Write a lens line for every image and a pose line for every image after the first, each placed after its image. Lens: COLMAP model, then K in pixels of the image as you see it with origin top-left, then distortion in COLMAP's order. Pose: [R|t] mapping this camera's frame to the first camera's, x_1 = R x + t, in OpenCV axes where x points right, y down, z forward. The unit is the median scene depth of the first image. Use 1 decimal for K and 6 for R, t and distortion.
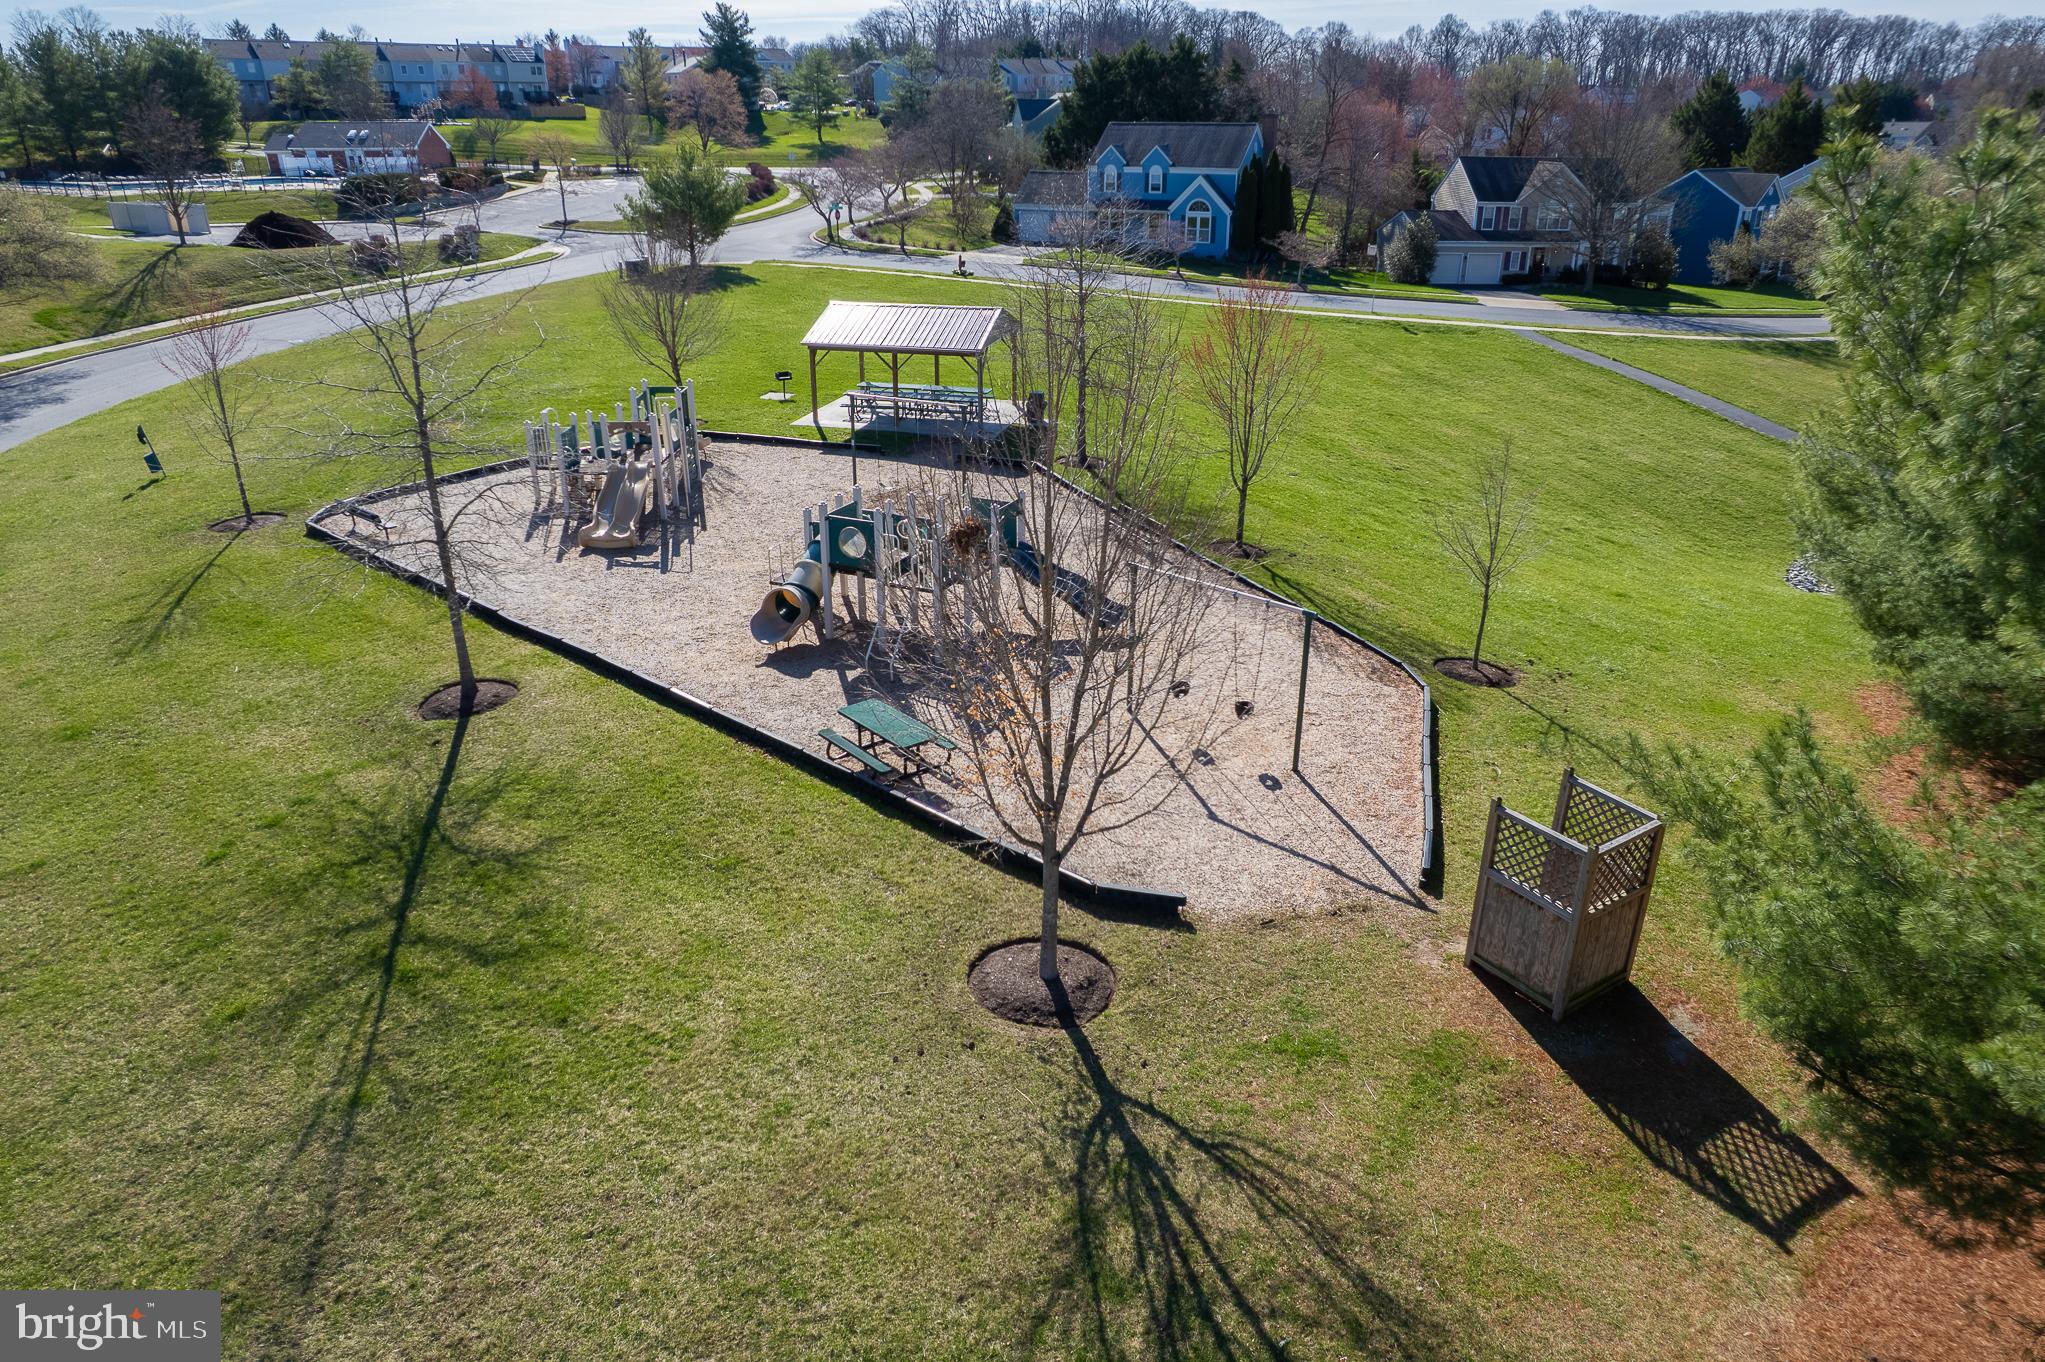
lens RADIAL K [[1309.9, 0, 1022.5], [0, 1309.9, 681.0], [0, 0, 1]] dist [-0.108678, 0.110984]
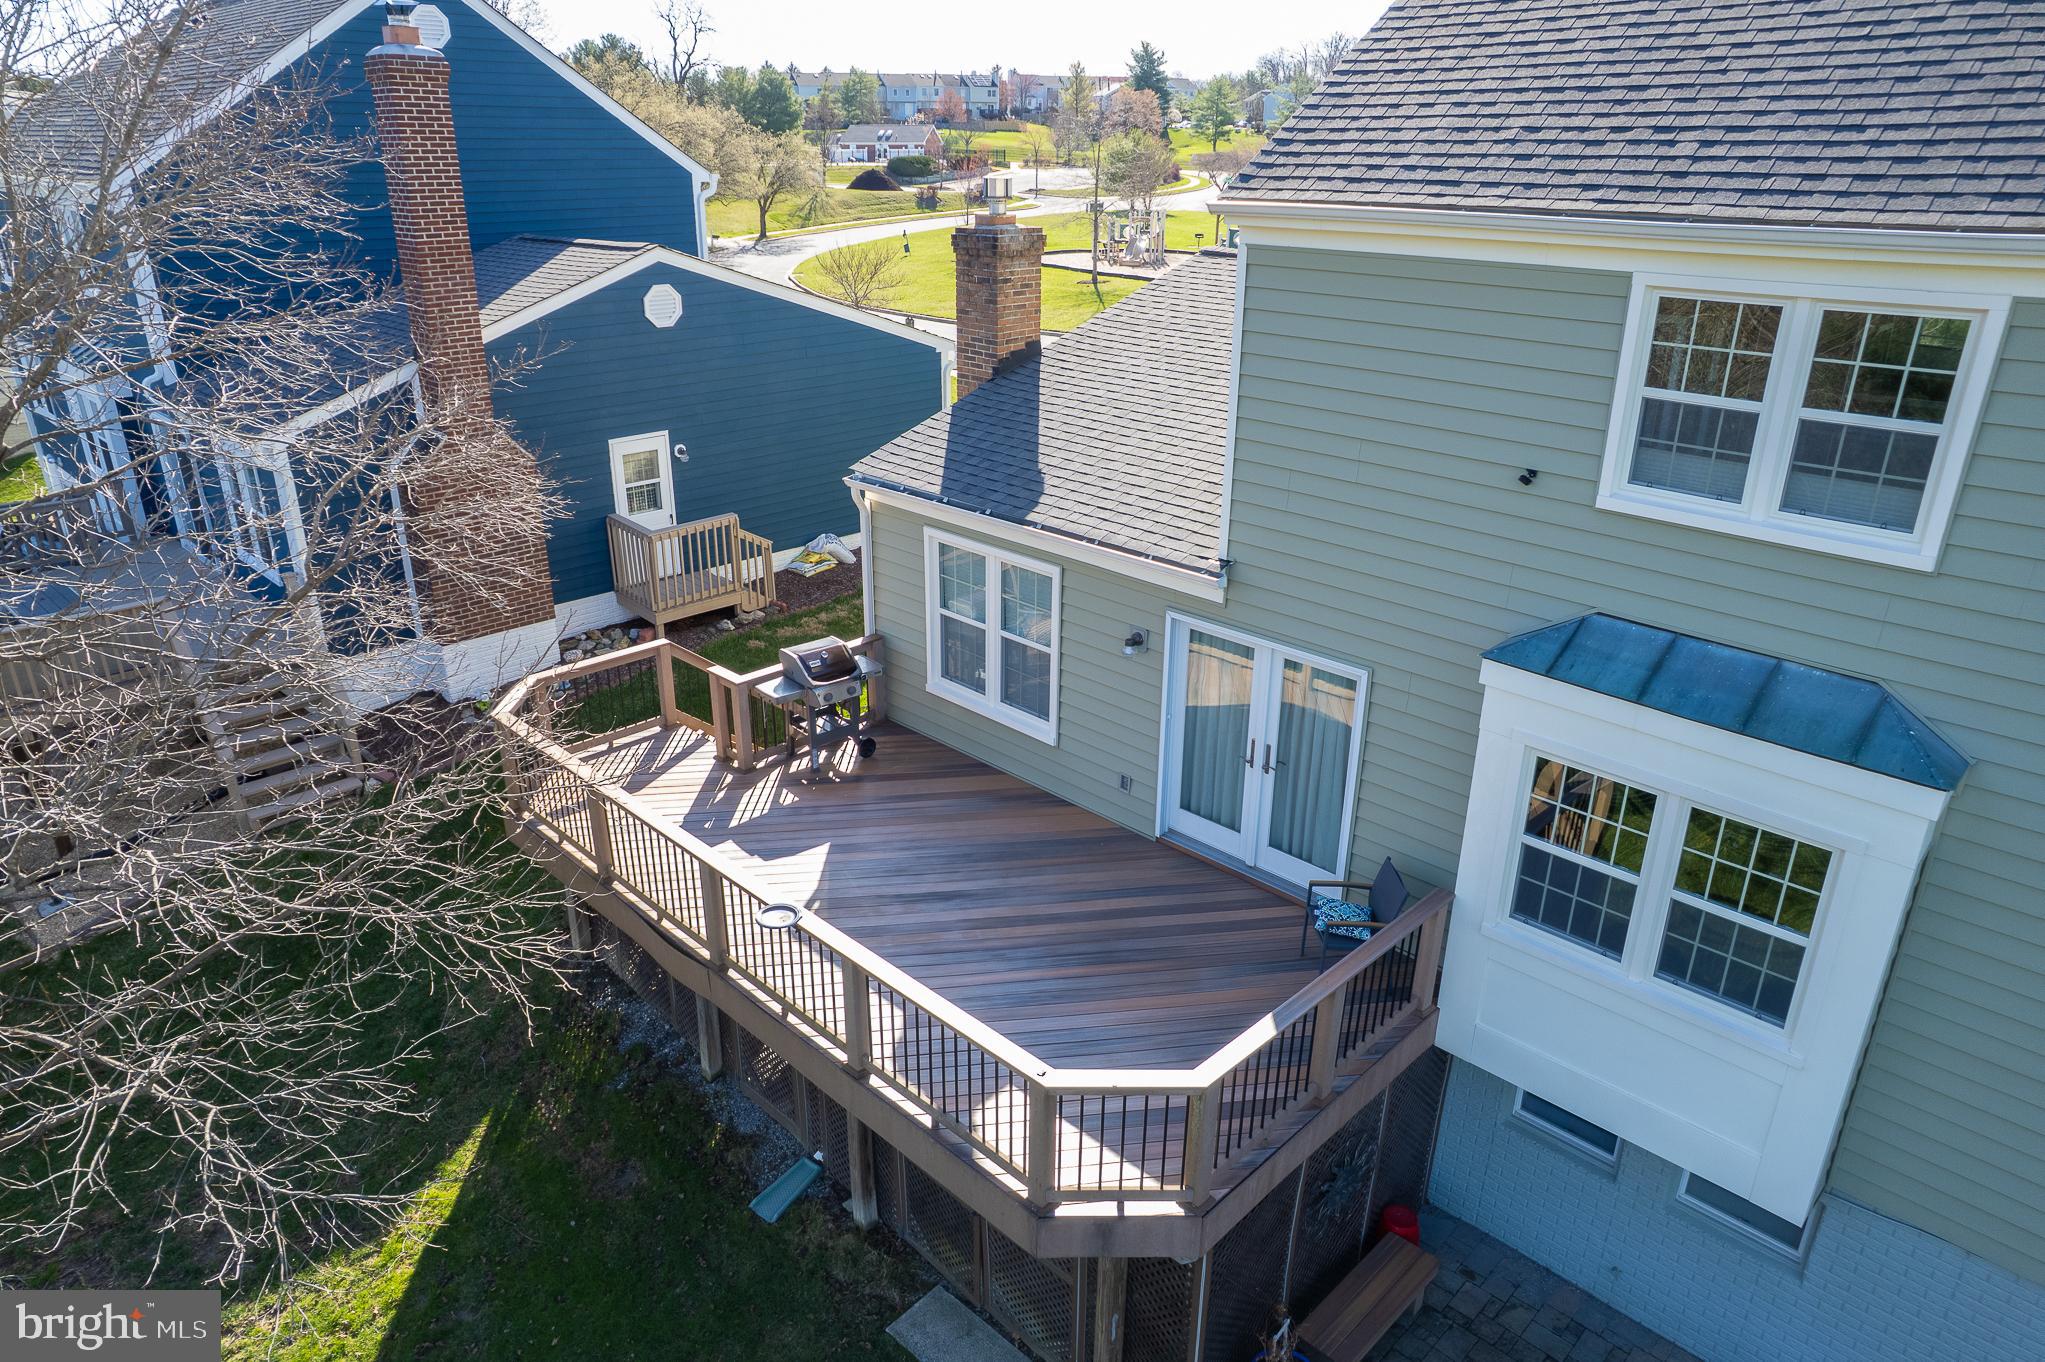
lens RADIAL K [[1309.9, 0, 1022.5], [0, 1309.9, 681.0], [0, 0, 1]] dist [-0.108678, 0.110984]
pose [[0.962404, 0.107173, -0.249583, 0.024059], [-0.112915, 0.993566, -0.008762, 0.103517], [0.247038, 0.036614, 0.968314, -0.195037]]
